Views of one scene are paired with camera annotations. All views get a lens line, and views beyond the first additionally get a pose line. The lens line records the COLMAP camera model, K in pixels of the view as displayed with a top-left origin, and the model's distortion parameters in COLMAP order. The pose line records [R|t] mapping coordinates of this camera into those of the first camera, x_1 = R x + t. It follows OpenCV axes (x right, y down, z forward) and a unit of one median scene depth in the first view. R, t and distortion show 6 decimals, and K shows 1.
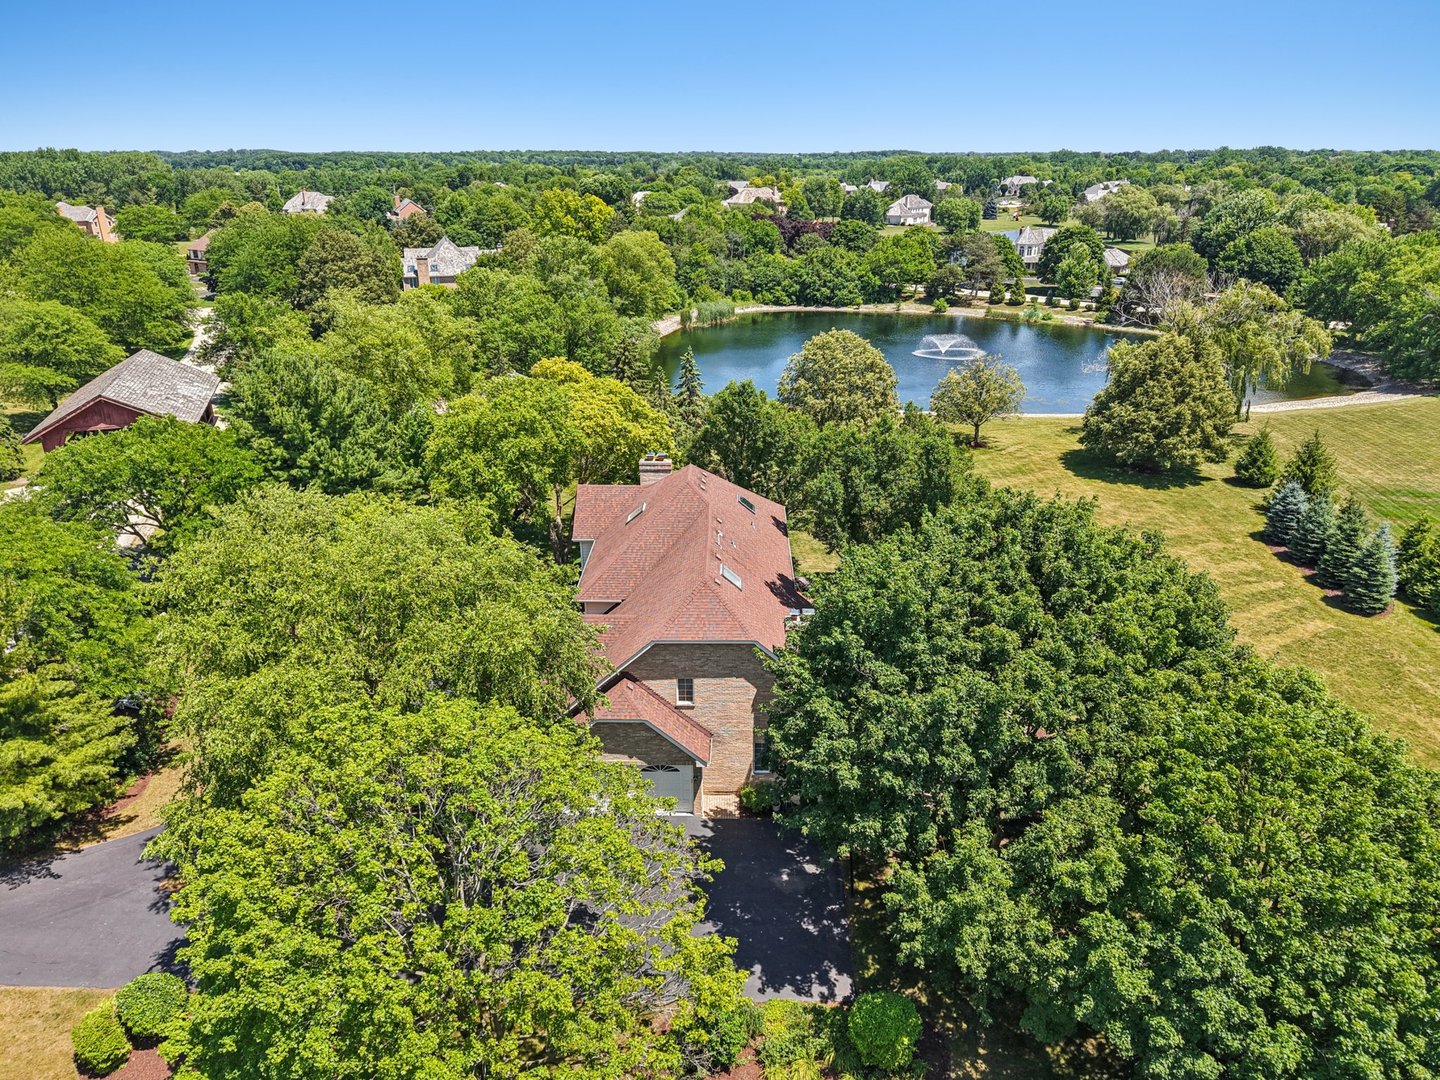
lens RADIAL K [[986.3, 0, 720.0], [0, 986.3, 540.0], [0, 0, 1]] dist [0.004472, 0.001249]
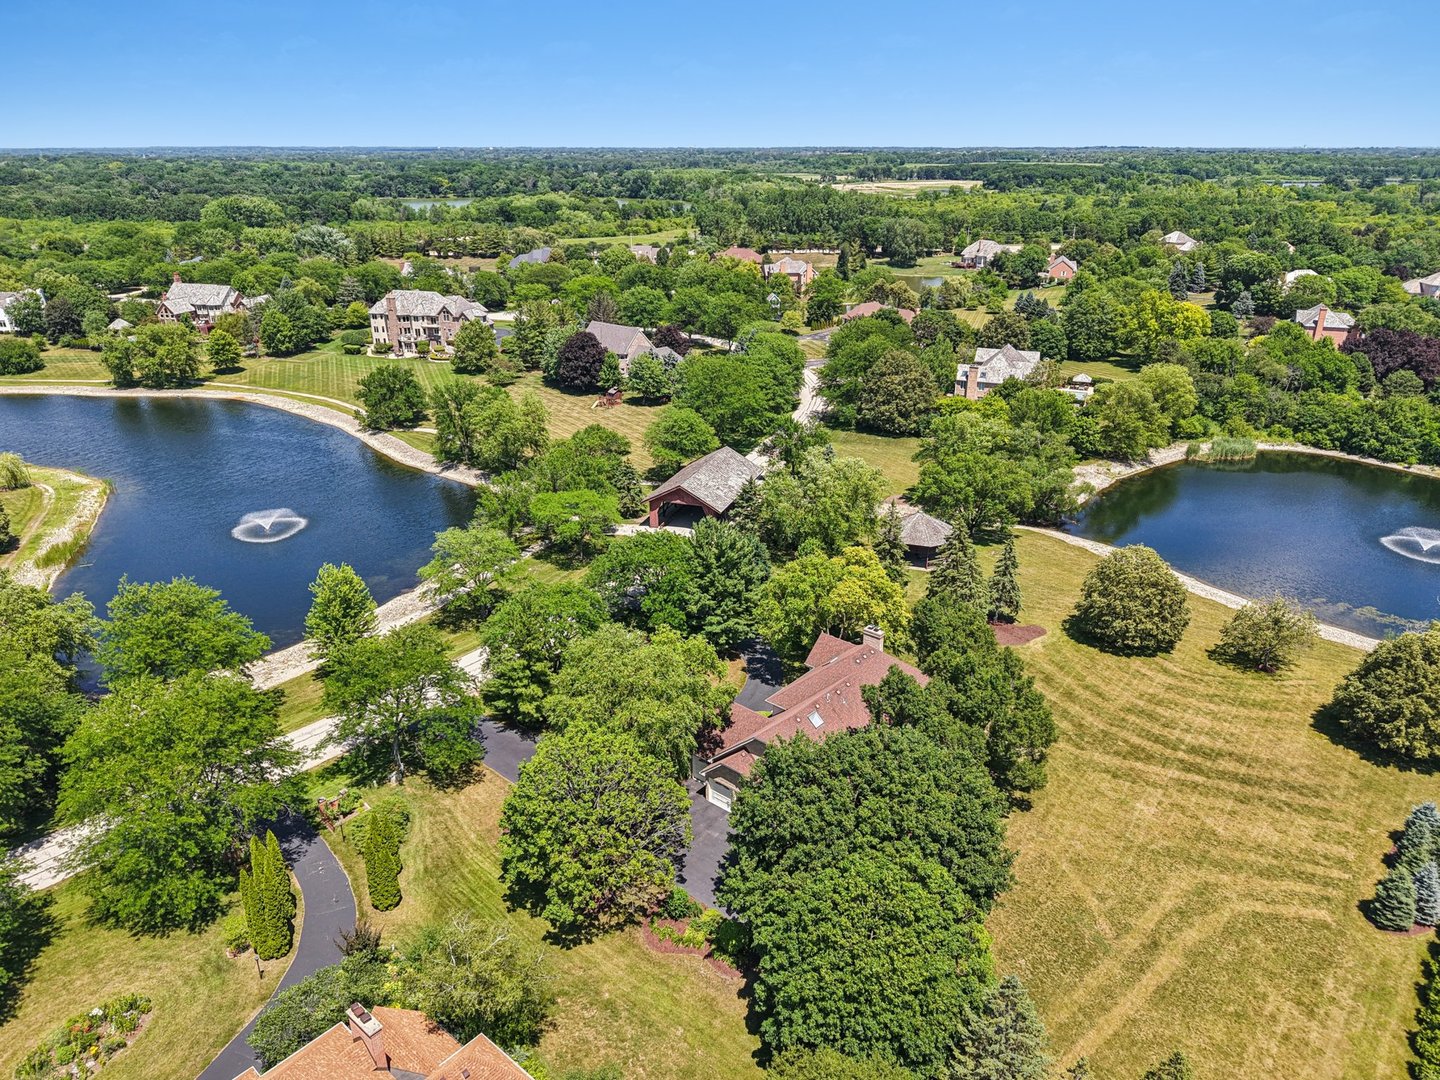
lens RADIAL K [[986.3, 0, 720.0], [0, 986.3, 540.0], [0, 0, 1]] dist [0.004472, 0.001249]
pose [[0.772708, 0.243052, -0.586386, 0.201955], [-0.236335, 0.967531, 0.089604, -0.095420], [0.589125, 0.069346, 0.805061, -0.152065]]
